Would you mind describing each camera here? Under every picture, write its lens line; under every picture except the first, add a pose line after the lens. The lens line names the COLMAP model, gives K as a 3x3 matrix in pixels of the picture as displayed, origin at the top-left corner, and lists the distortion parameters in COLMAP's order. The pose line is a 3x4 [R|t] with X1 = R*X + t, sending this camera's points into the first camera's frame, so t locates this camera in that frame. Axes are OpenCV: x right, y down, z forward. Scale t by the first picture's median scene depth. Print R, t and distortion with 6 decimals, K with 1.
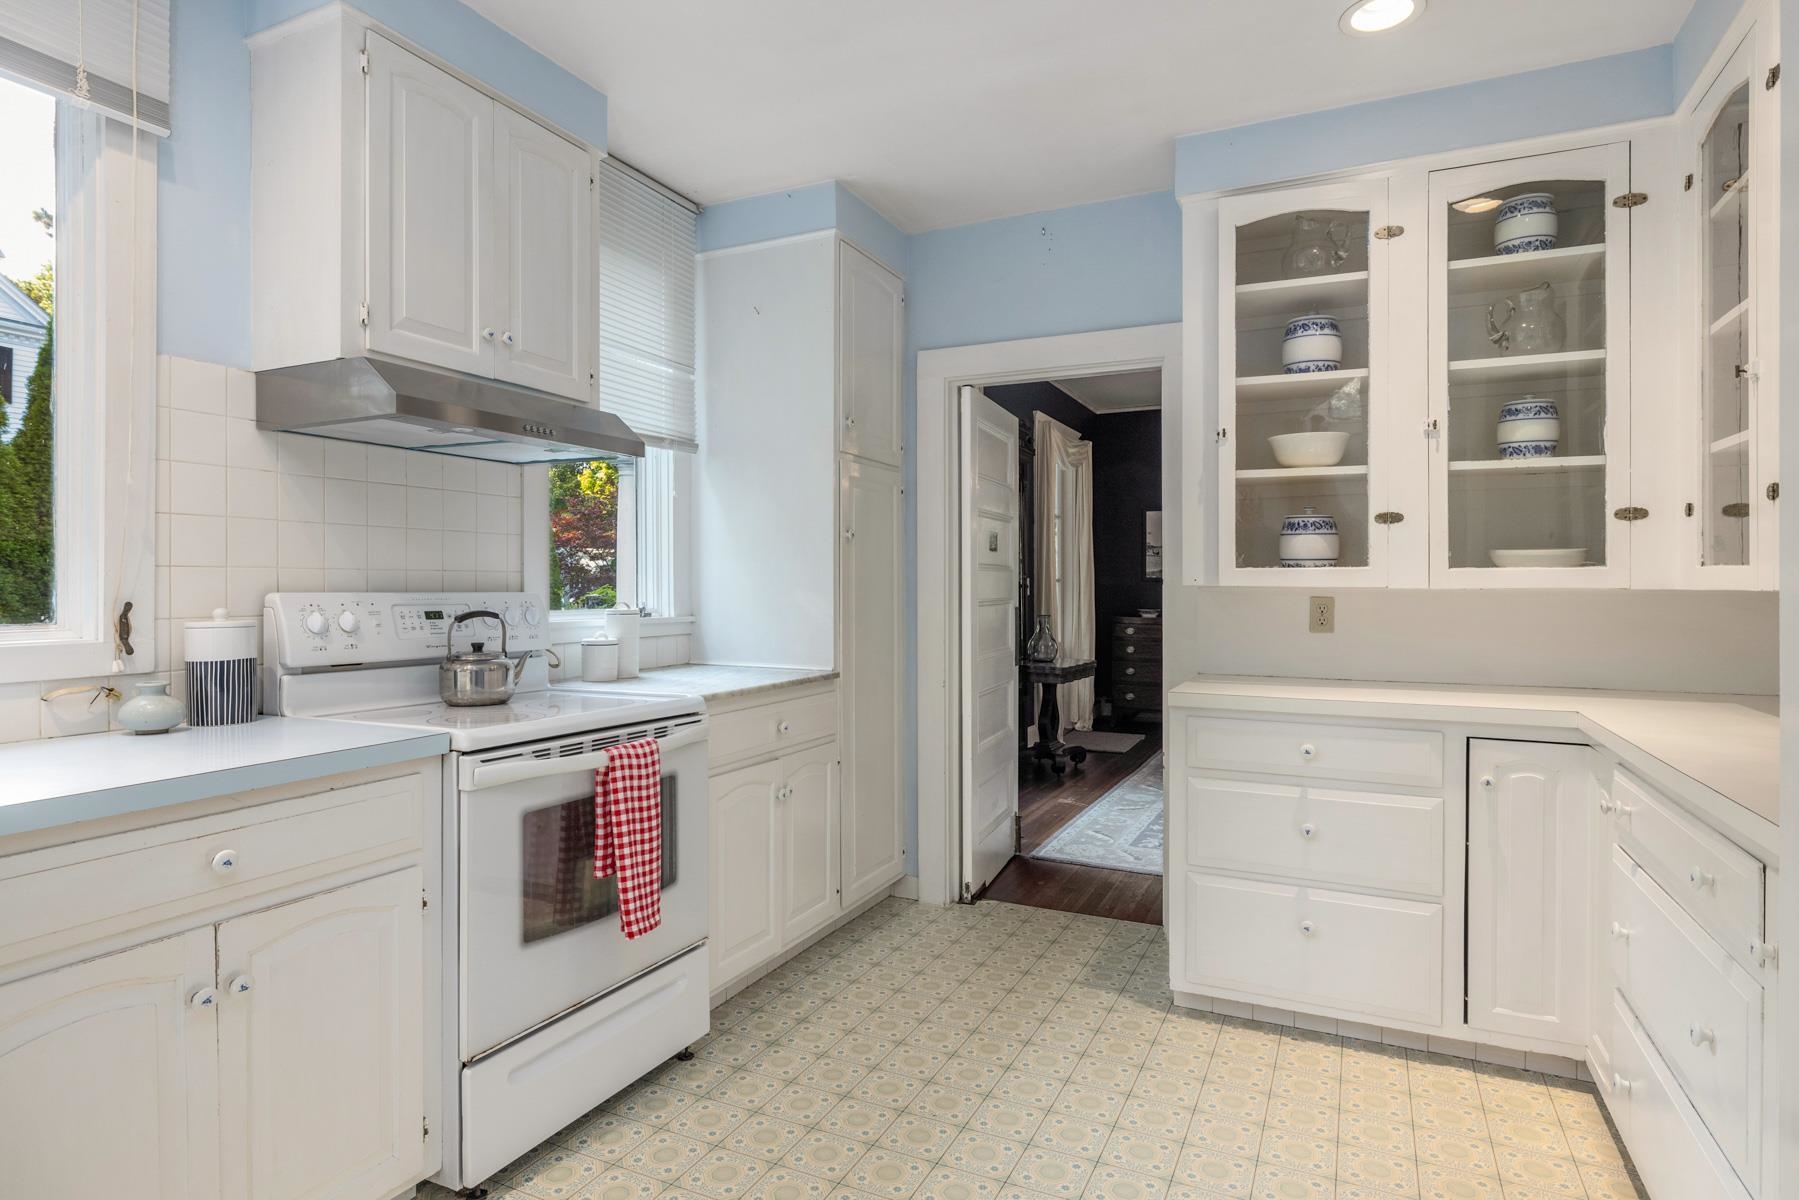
lens RADIAL K [[959.0, 0, 908.5], [0, 959.0, 596.6], [0, 0, 1]] dist [-0.007141, -0.000248]
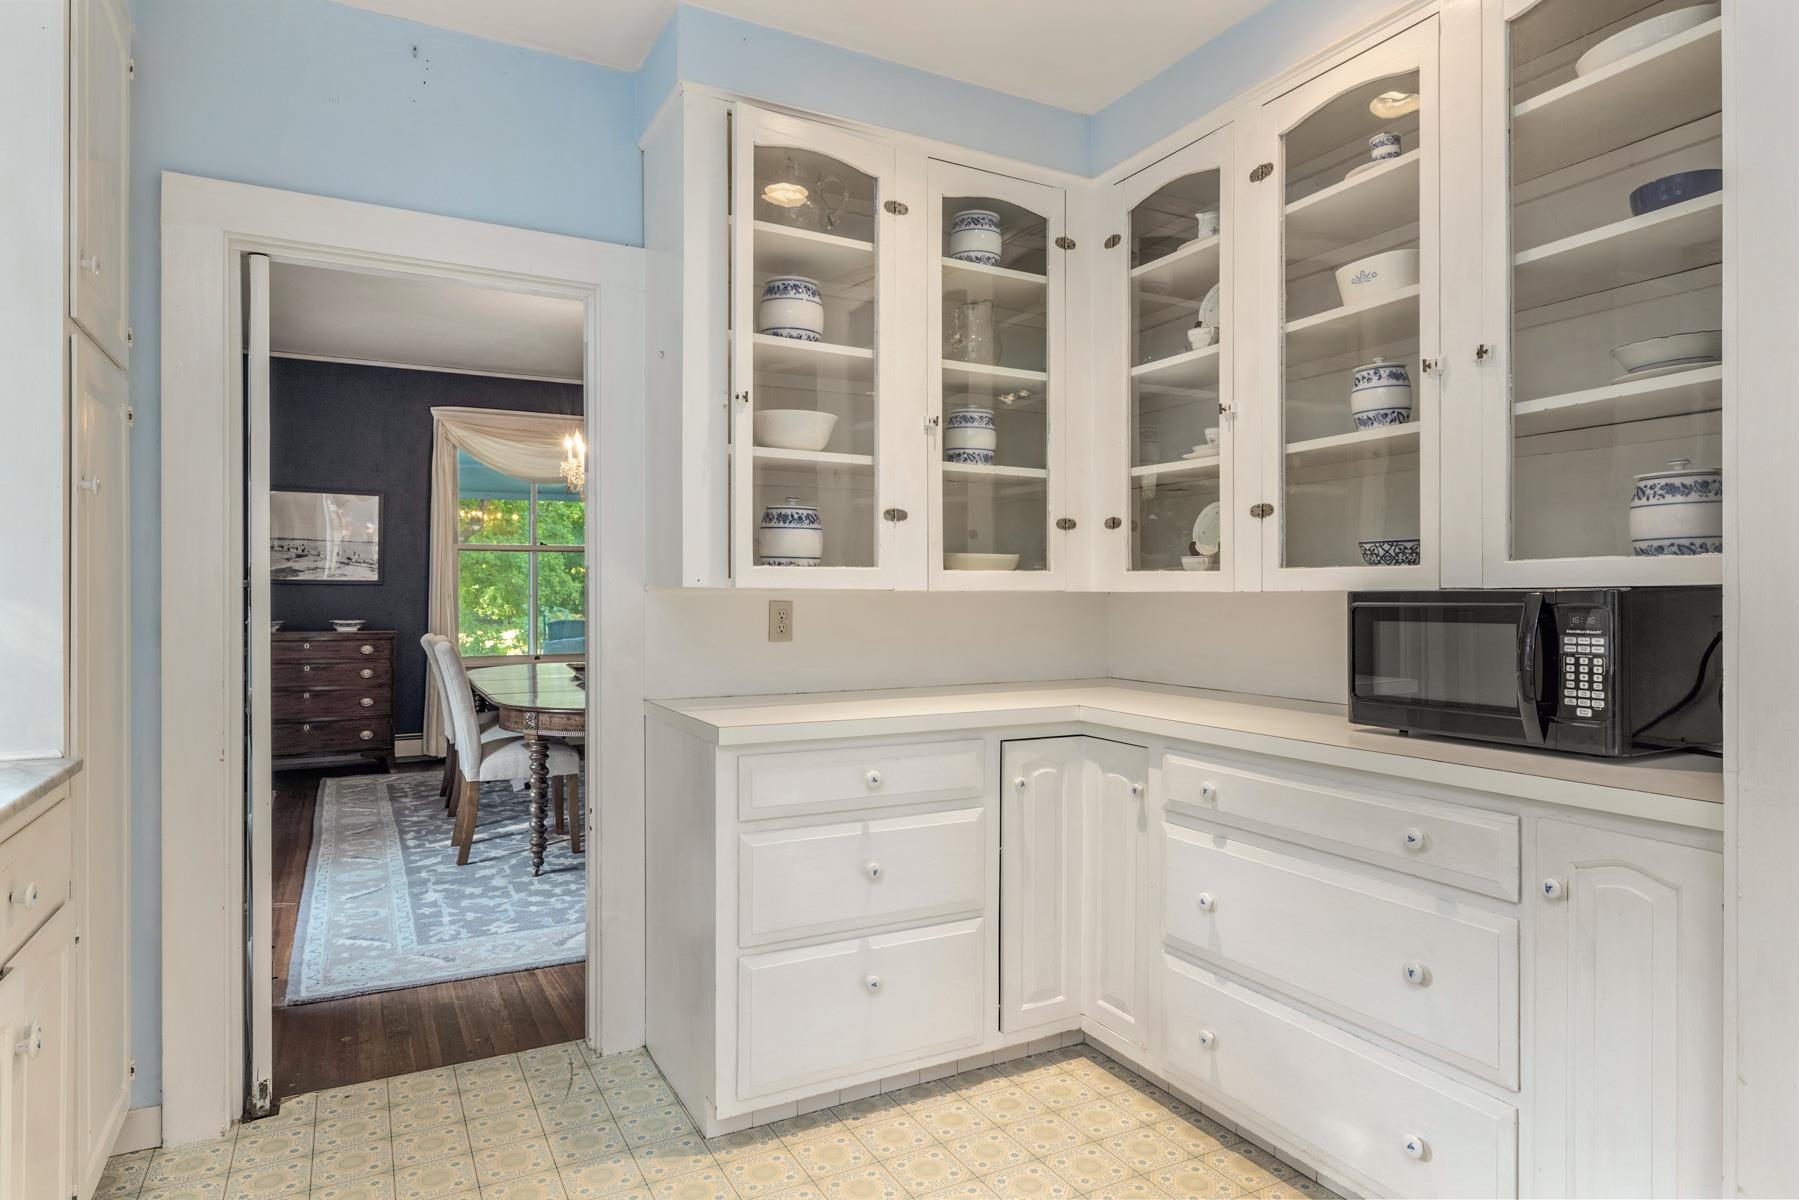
lens RADIAL K [[1027.6, 0, 899.5], [0, 1027.6, 592.6], [0, 0, 1]] dist [0.000353, -0.001467]
pose [[0.594606, -0.002839, 0.804012, -0.298987], [0.007775, 0.999967, -0.002220, -0.004661], [-0.803980, 0.007571, 0.594608, 0.403890]]
